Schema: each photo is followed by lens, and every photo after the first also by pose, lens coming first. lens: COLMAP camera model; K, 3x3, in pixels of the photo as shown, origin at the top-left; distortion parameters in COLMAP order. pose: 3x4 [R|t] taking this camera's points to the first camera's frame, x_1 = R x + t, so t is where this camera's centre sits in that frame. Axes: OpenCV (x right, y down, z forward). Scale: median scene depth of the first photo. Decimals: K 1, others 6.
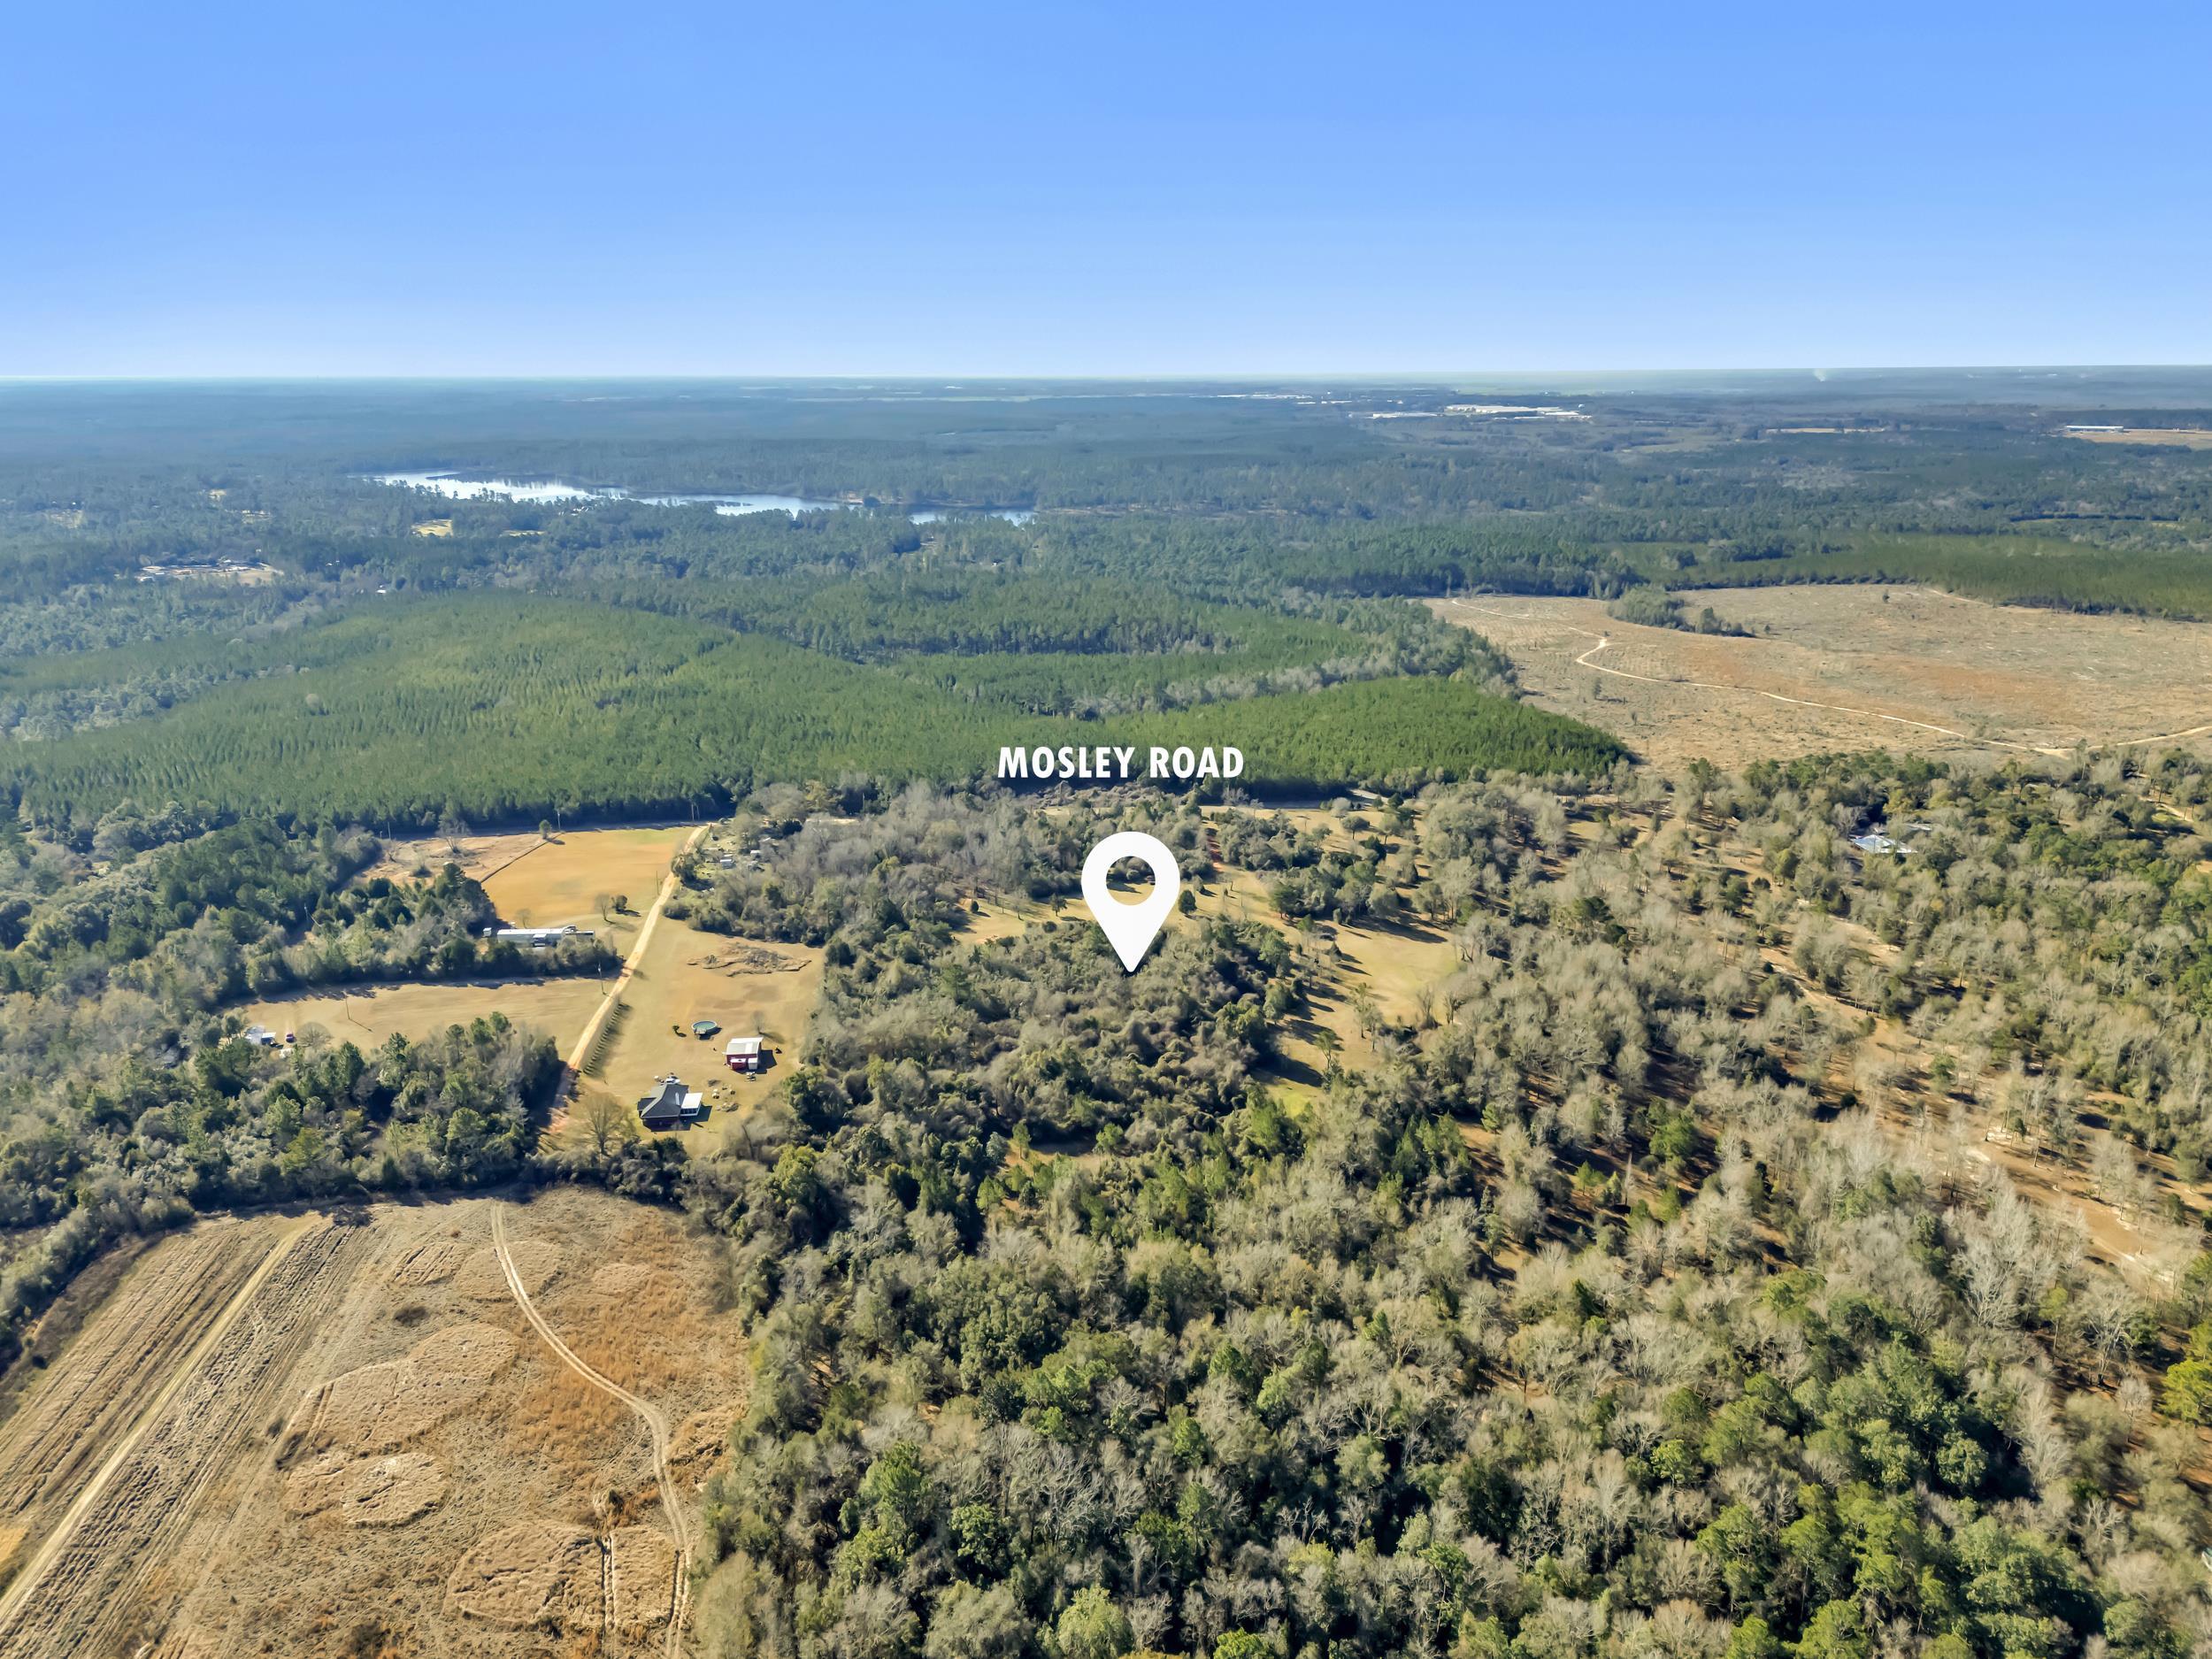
lens RADIAL K [[1686.1, 0, 1106.0], [0, 1686.1, 829.5], [0, 0, 1]] dist [0.086130, -0.081044]
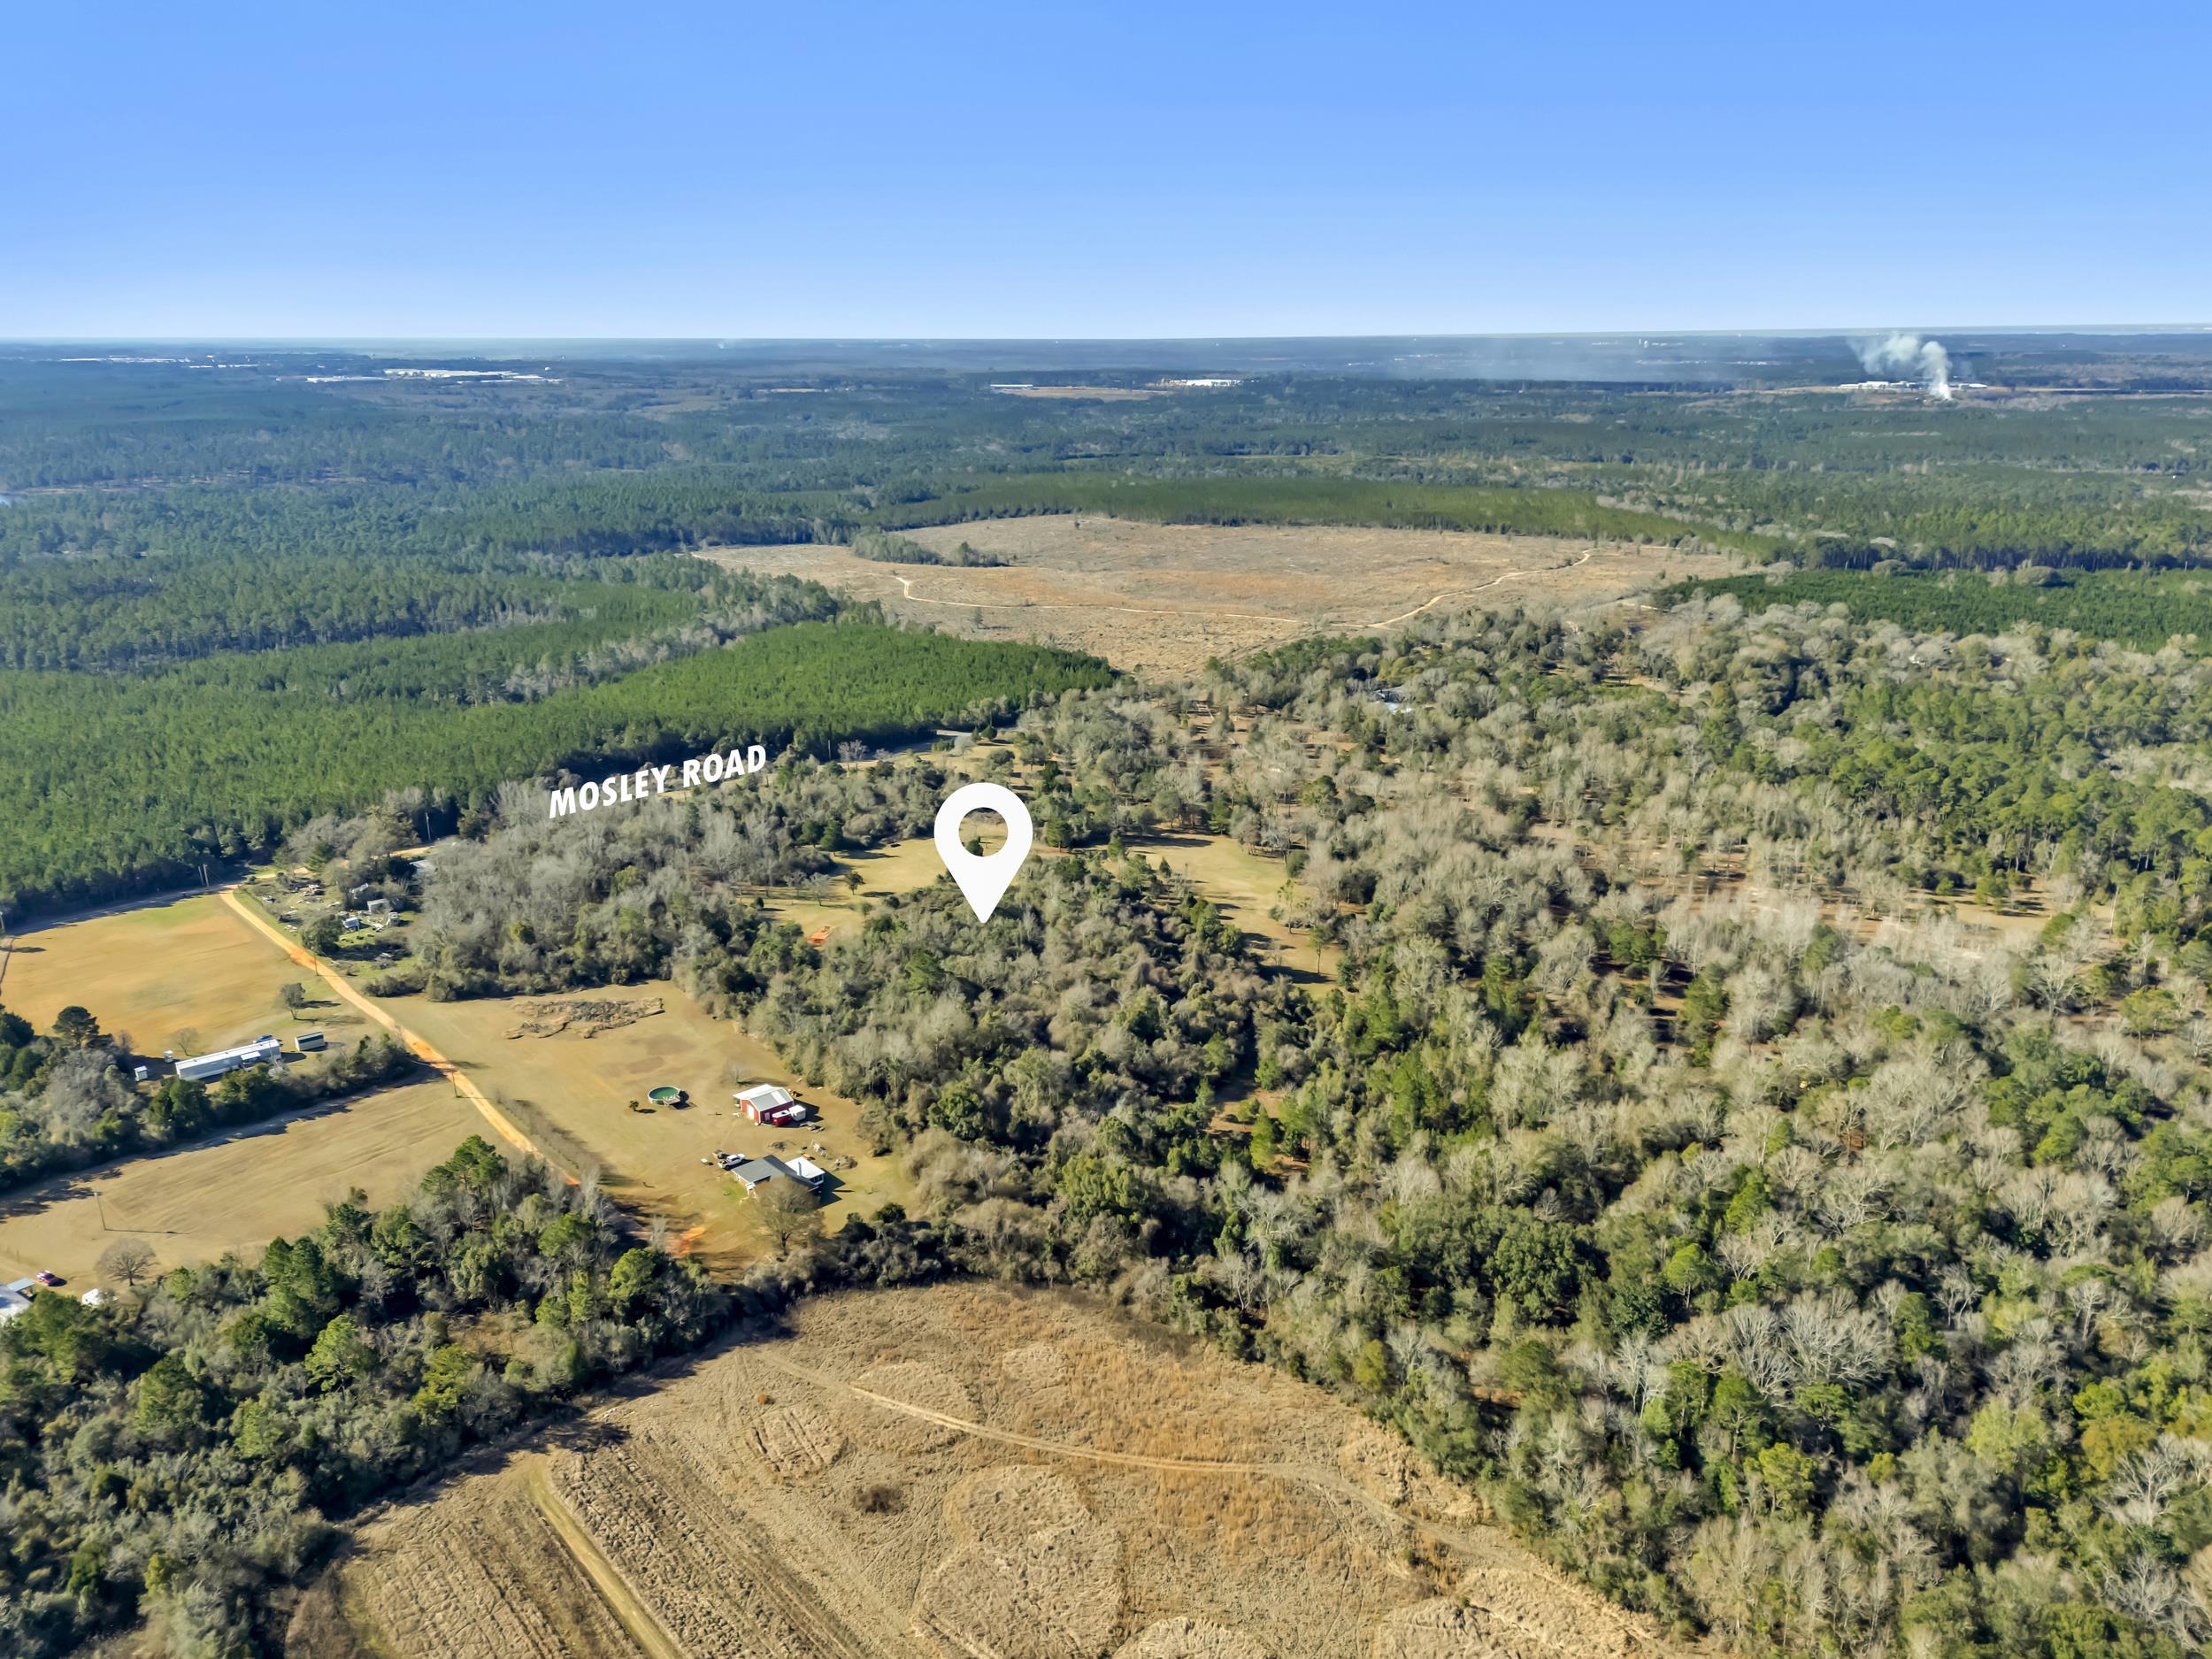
lens RADIAL K [[1686.1, 0, 1106.0], [0, 1686.1, 829.5], [0, 0, 1]] dist [0.086130, -0.081044]
pose [[0.798427, -0.168746, 0.577961, -0.472045], [0.160551, 0.984836, 0.065746, -0.020641], [-0.580291, 0.040299, 0.813411, 0.228465]]
